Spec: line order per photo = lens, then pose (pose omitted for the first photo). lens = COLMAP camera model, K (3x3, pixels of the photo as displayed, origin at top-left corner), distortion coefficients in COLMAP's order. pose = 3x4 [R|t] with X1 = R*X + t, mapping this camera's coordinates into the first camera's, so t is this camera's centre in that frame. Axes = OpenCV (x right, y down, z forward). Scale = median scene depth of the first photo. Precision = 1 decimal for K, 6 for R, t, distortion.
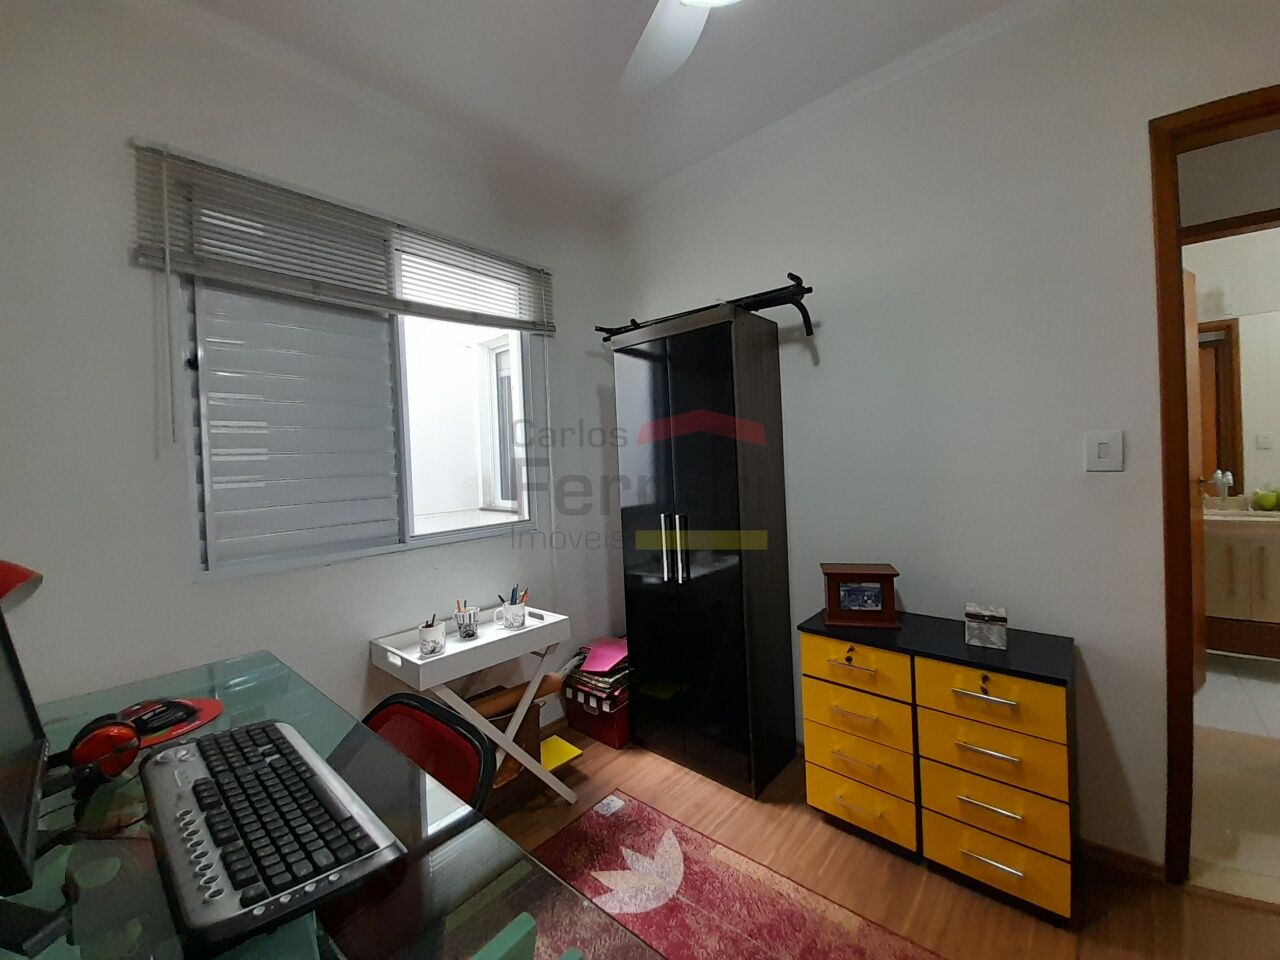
lens RADIAL K [[507.7, 0, 660.0], [0, 507.7, 471.9], [0, 0, 1]] dist [0.004534, -0.002271]
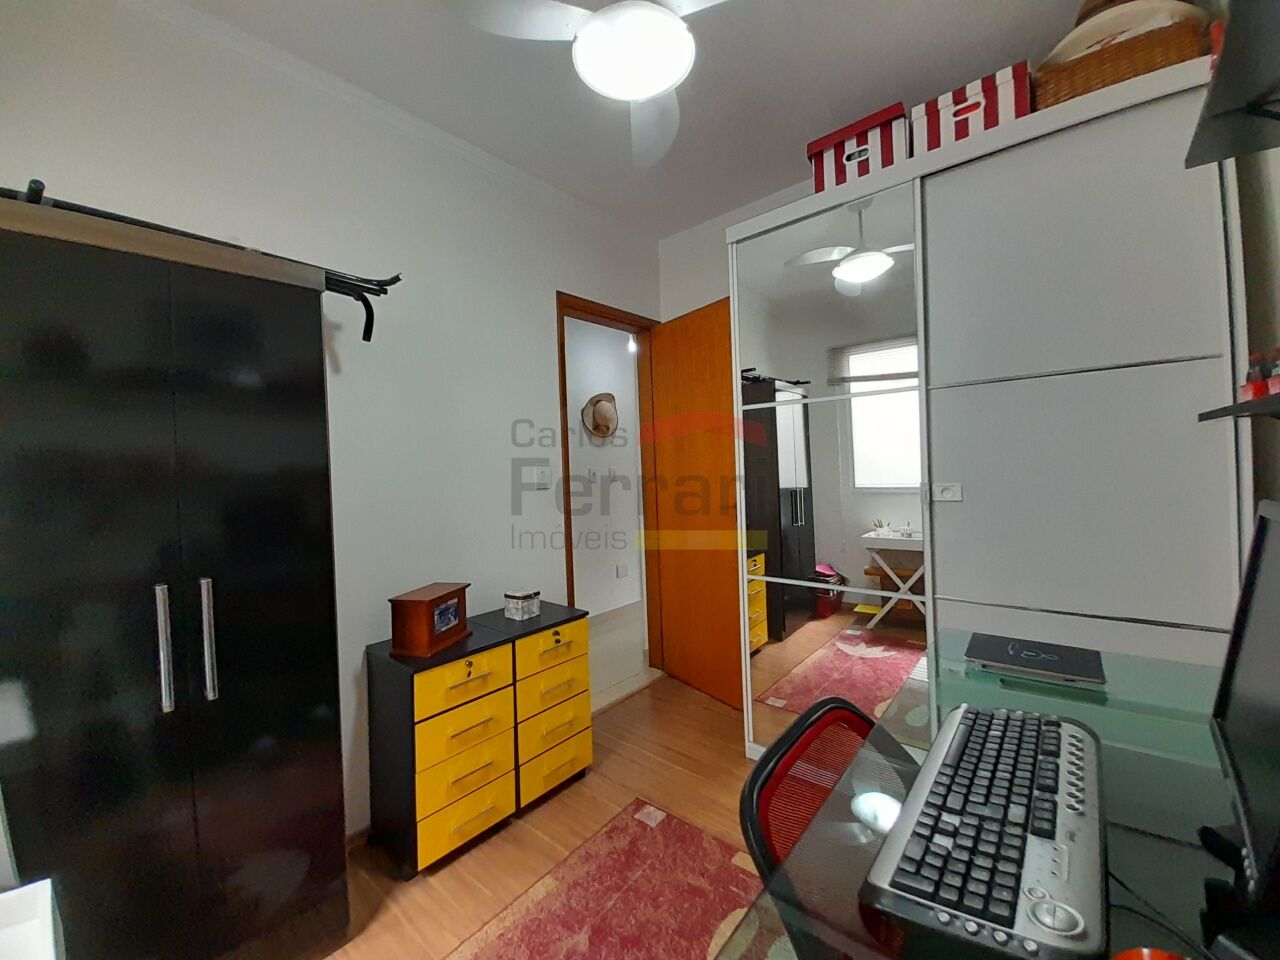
lens RADIAL K [[507.7, 0, 646.2], [0, 507.7, 472.4], [0, 0, 1]] dist [0.004534, -0.002271]
pose [[-0.006110, 0.034331, 0.999392, -0.728605], [0.060634, 0.997584, -0.033899, 0.022107], [-0.998141, 0.060390, -0.008177, 0.679060]]
